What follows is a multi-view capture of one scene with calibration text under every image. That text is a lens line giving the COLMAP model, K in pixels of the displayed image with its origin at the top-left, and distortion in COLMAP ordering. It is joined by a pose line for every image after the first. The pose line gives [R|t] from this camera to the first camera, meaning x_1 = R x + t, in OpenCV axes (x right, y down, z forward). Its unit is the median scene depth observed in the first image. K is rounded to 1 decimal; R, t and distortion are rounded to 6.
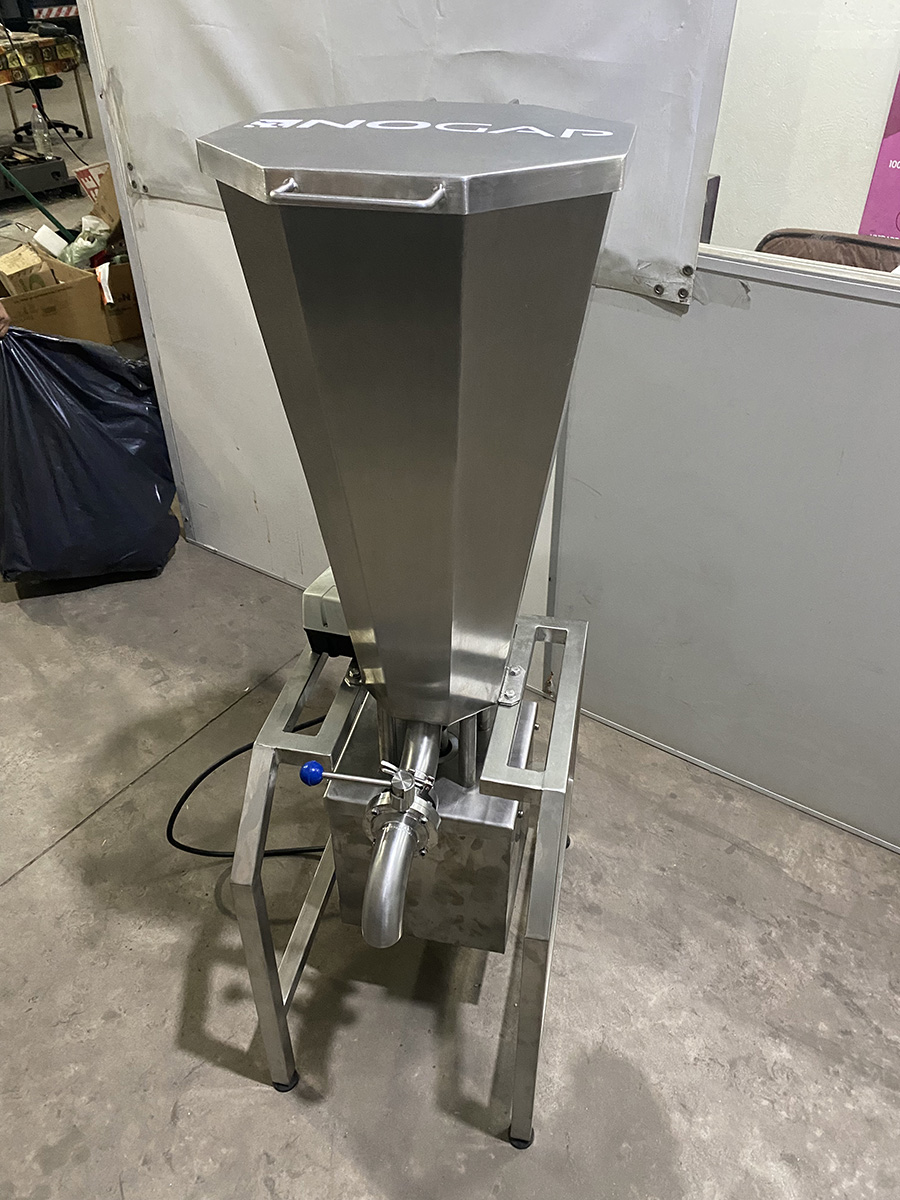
lens RADIAL K [[897.5, 0, 452.9], [0, 897.5, 591.0], [0, 0, 1]] dist [0.011858, -0.008155]
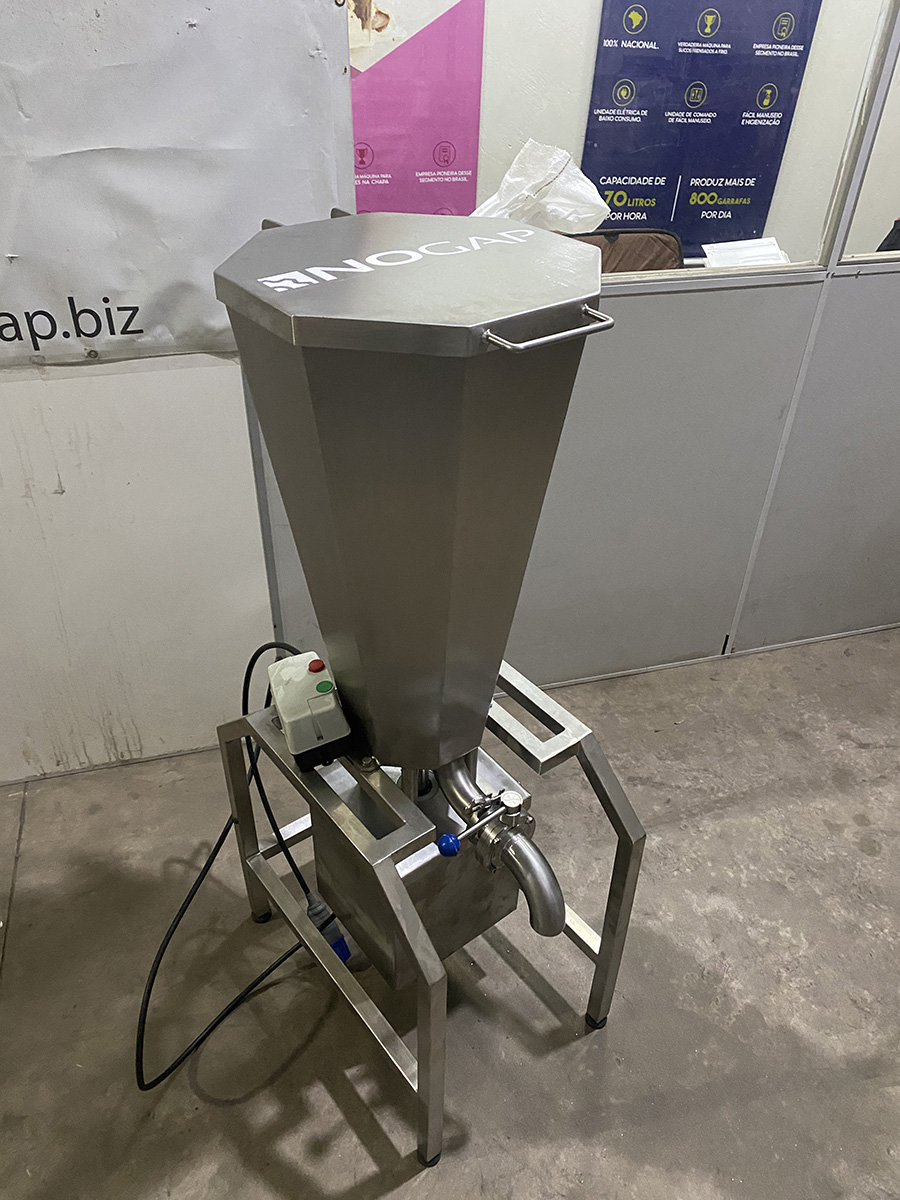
lens RADIAL K [[897.5, 0, 456.6], [0, 897.5, 598.5], [0, 0, 1]] dist [0.011858, -0.008155]
pose [[0.645223, -0.441328, 0.623632, -0.522697], [0.429591, 0.884588, 0.181535, -0.187787], [-0.631774, 0.150776, 0.760347, 0.104397]]
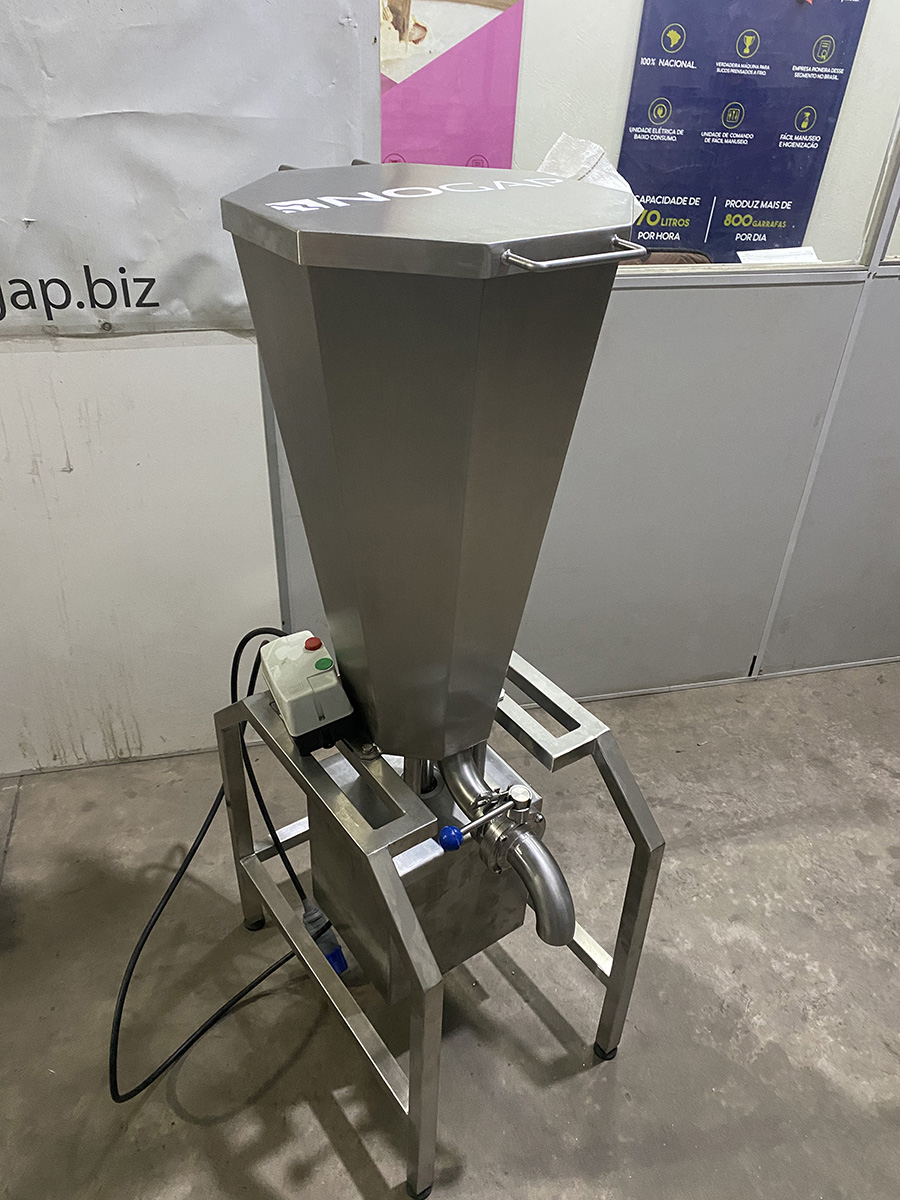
lens RADIAL K [[897.5, 0, 452.0], [0, 897.5, 597.9], [0, 0, 1]] dist [0.011858, -0.008155]
pose [[0.678013, -0.389626, 0.623290, -0.507952], [0.402372, 0.906360, 0.128877, -0.123678], [-0.615139, 0.163414, 0.771298, 0.147880]]
